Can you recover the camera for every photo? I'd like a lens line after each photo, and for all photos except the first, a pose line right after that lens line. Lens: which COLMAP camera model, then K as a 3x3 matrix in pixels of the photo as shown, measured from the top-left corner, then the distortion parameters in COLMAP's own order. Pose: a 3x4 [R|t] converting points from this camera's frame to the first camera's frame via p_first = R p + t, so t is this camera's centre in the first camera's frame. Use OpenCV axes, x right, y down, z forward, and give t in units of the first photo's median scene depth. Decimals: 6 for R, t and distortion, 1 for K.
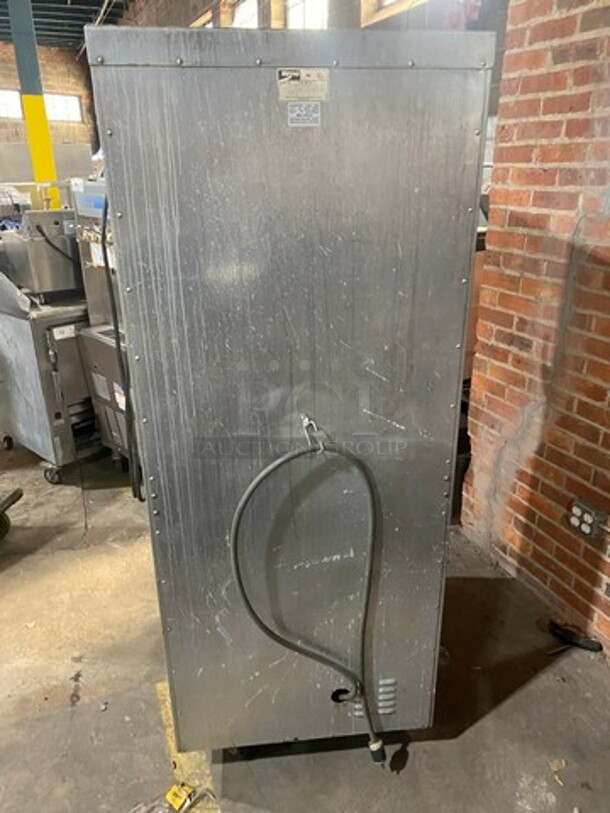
lens RADIAL K [[626.7, 0, 305.3], [0, 626.7, 406.8], [0, 0, 1]] dist [0.034120, -0.014019]
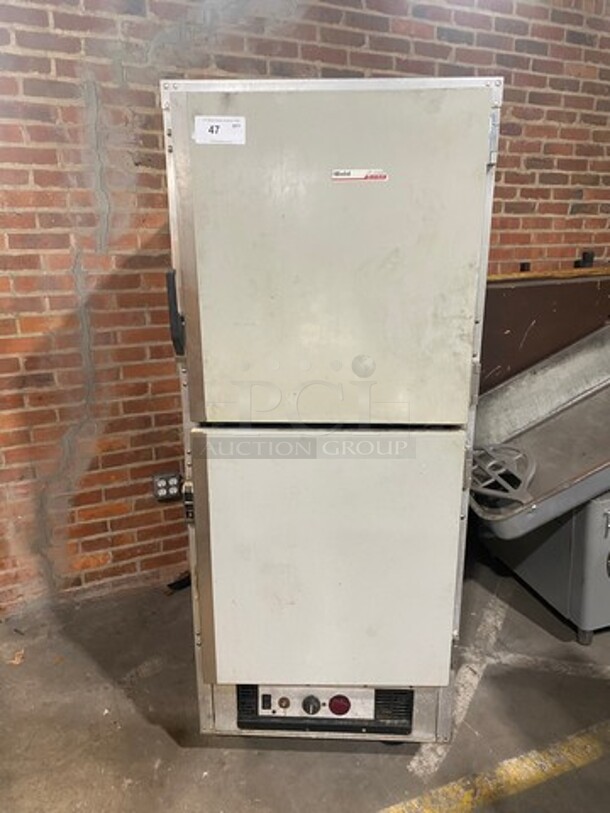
lens RADIAL K [[626.7, 0, 307.5], [0, 626.7, 410.1], [0, 0, 1]] dist [0.034120, -0.014019]
pose [[-0.025174, -0.259459, 0.965426, -0.742283], [0.375423, 0.892592, 0.249674, -0.166228], [-0.926511, 0.368729, 0.074937, 0.598673]]
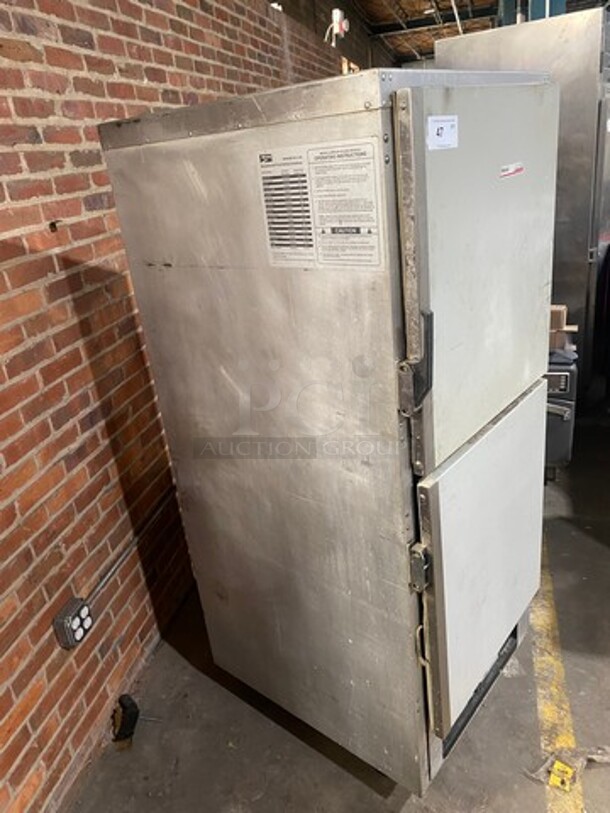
lens RADIAL K [[626.7, 0, 306.2], [0, 626.7, 403.8], [0, 0, 1]] dist [0.034120, -0.014019]
pose [[-0.804499, -0.125190, 0.580611, -0.301539], [0.329928, 0.718660, 0.612107, -0.490821], [-0.493891, 0.684000, -0.536857, 1.122141]]
